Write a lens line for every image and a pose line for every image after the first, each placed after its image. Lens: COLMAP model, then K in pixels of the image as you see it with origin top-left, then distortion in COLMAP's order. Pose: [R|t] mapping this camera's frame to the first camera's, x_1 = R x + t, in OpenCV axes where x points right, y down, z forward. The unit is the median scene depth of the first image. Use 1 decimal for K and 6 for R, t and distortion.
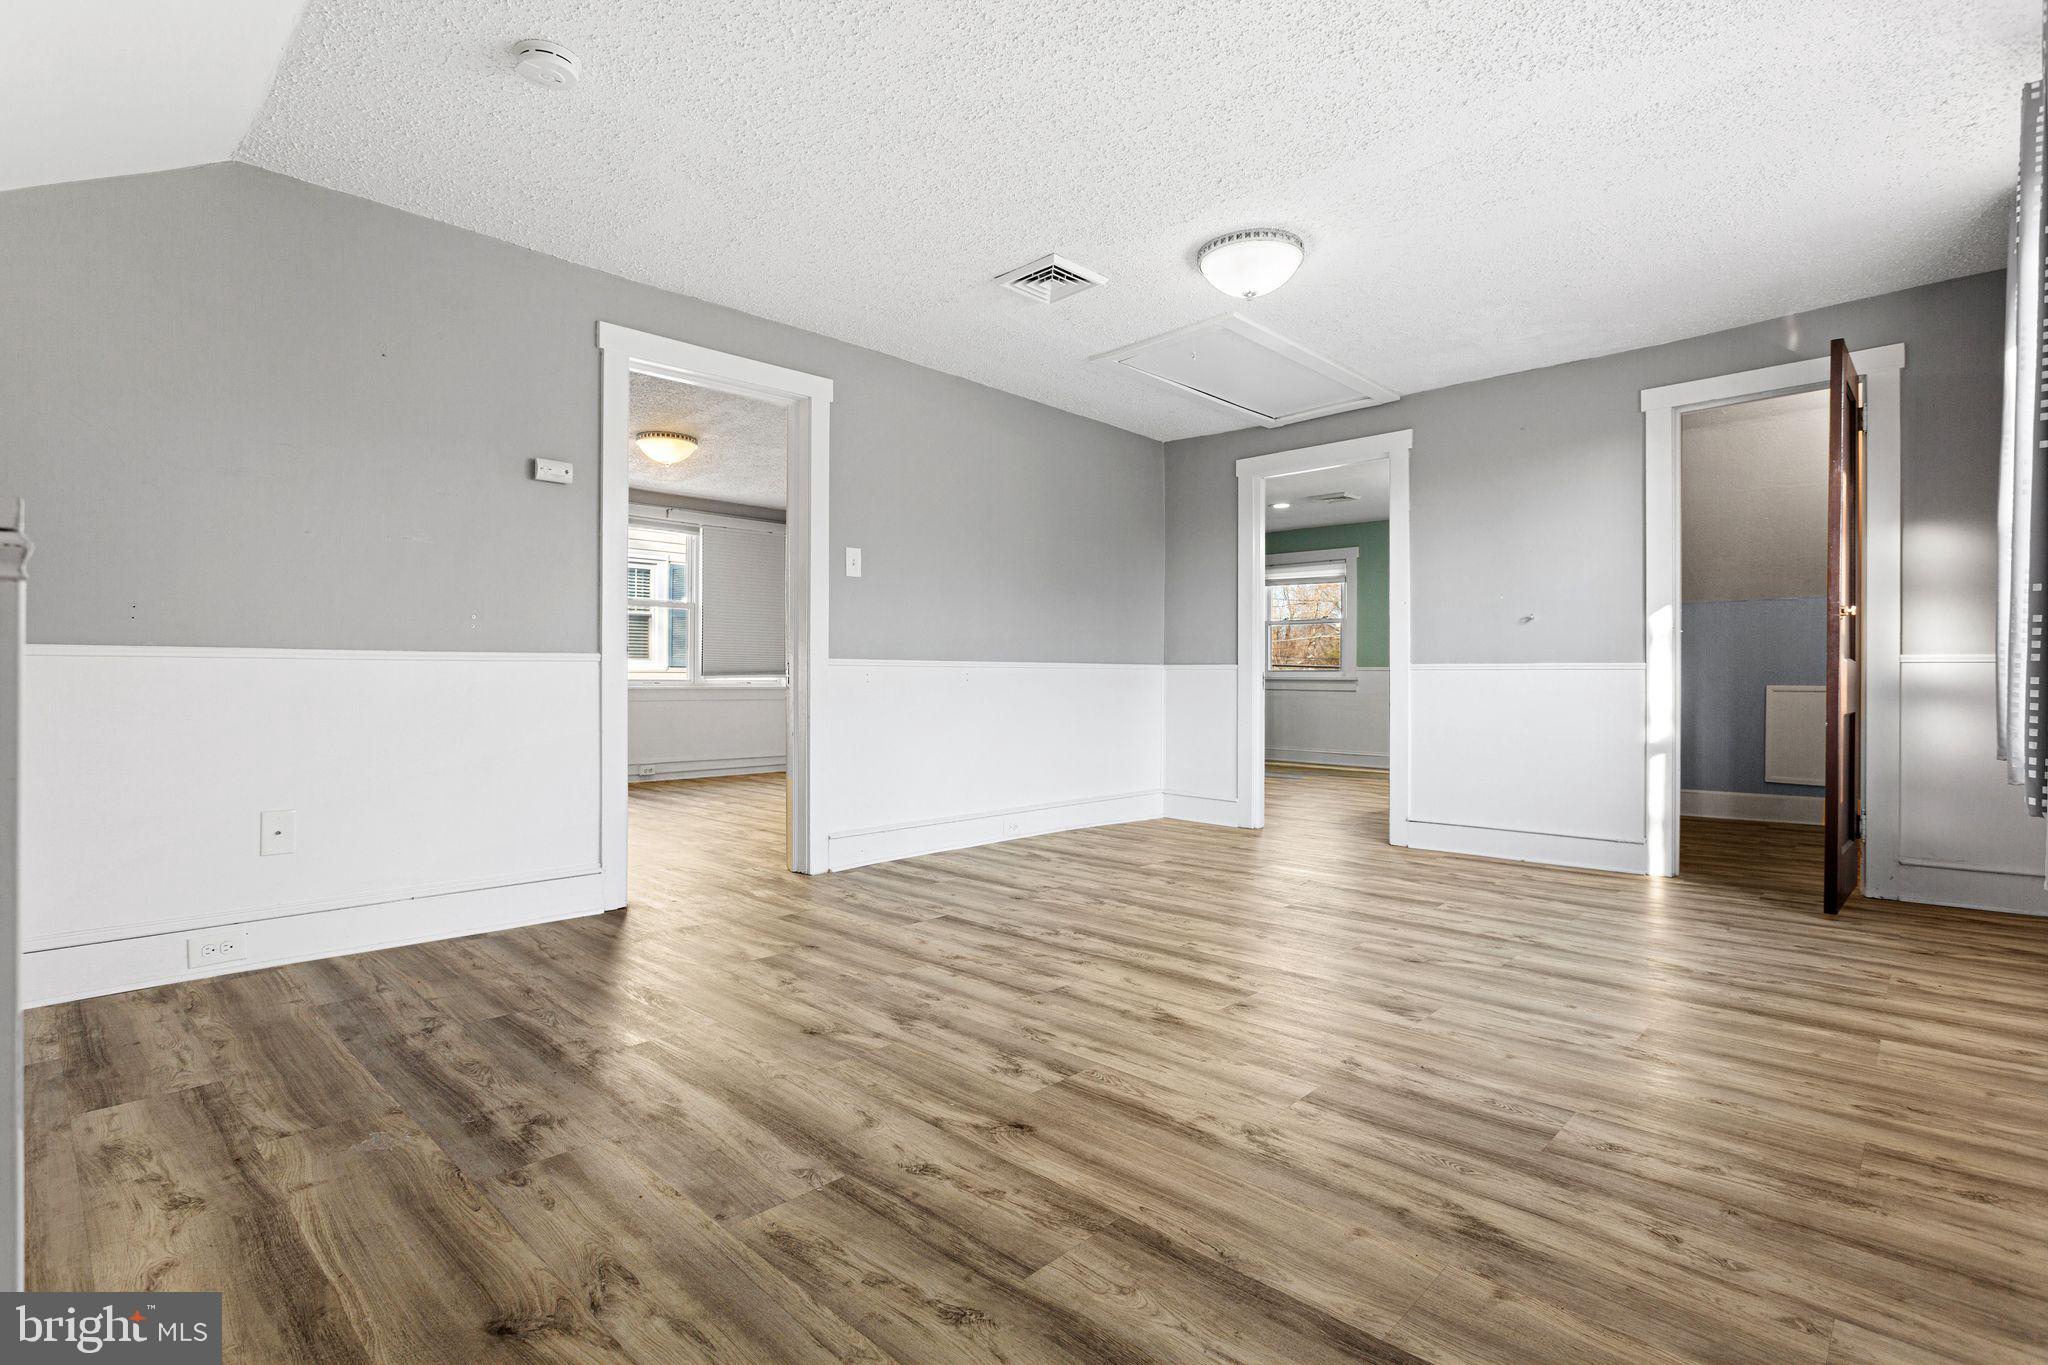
lens RADIAL K [[984.0, 0, 1029.3], [0, 984.0, 676.3], [0, 0, 1]] dist [-0.000402, 0.000429]
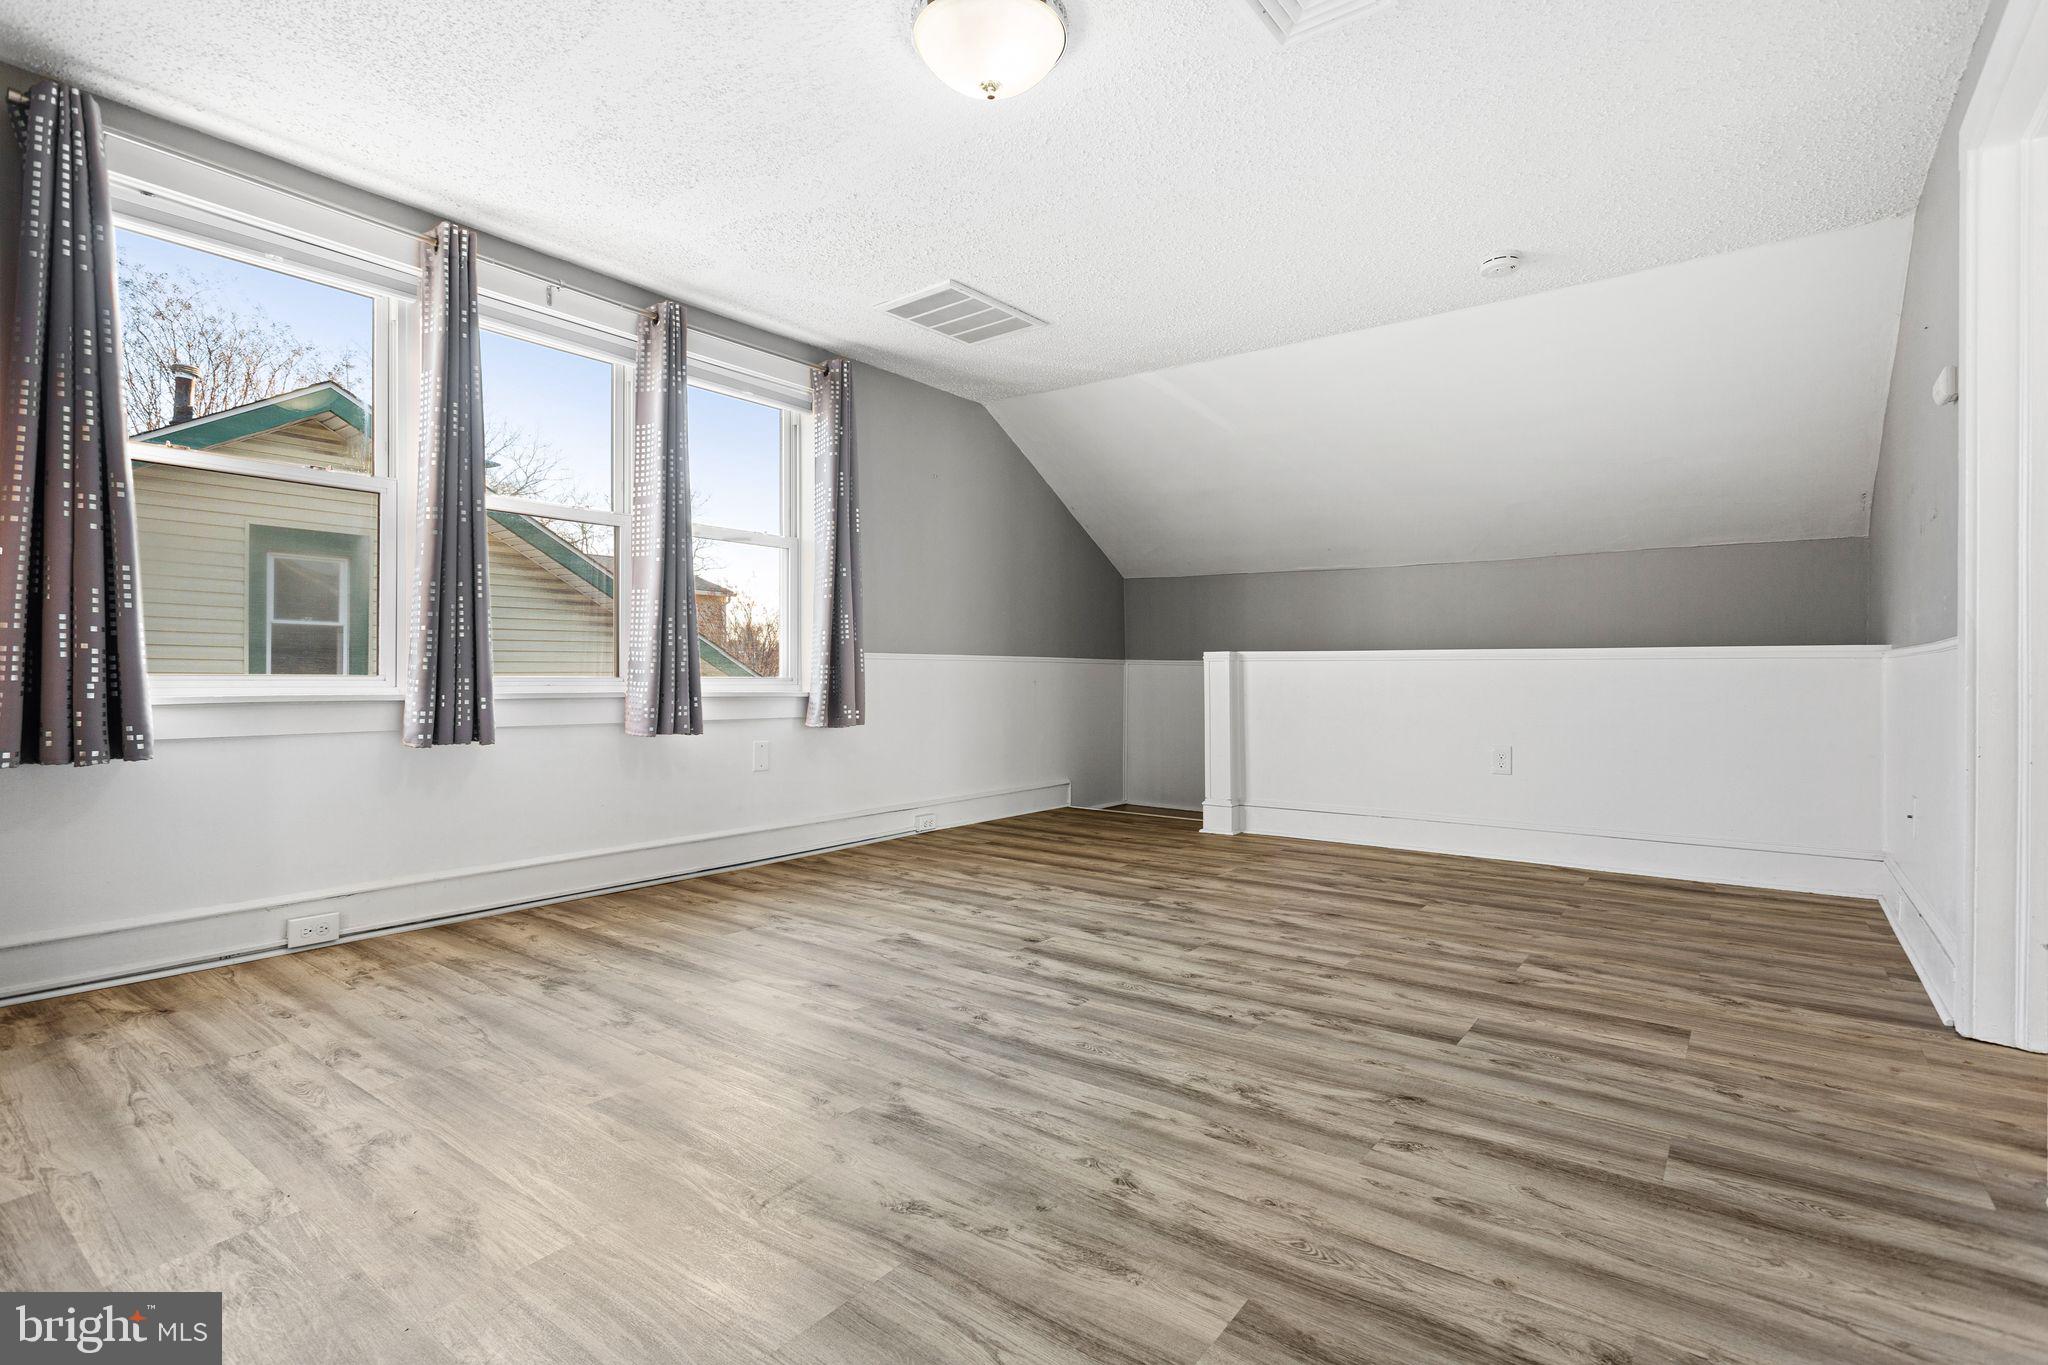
lens RADIAL K [[984.0, 0, 1029.3], [0, 984.0, 676.3], [0, 0, 1]] dist [-0.000402, 0.000429]
pose [[-0.993257, -0.003518, -0.115881, 0.315901], [-0.003861, 0.999989, 0.002739, 0.005699], [0.115870, 0.003168, -0.993259, 1.912862]]
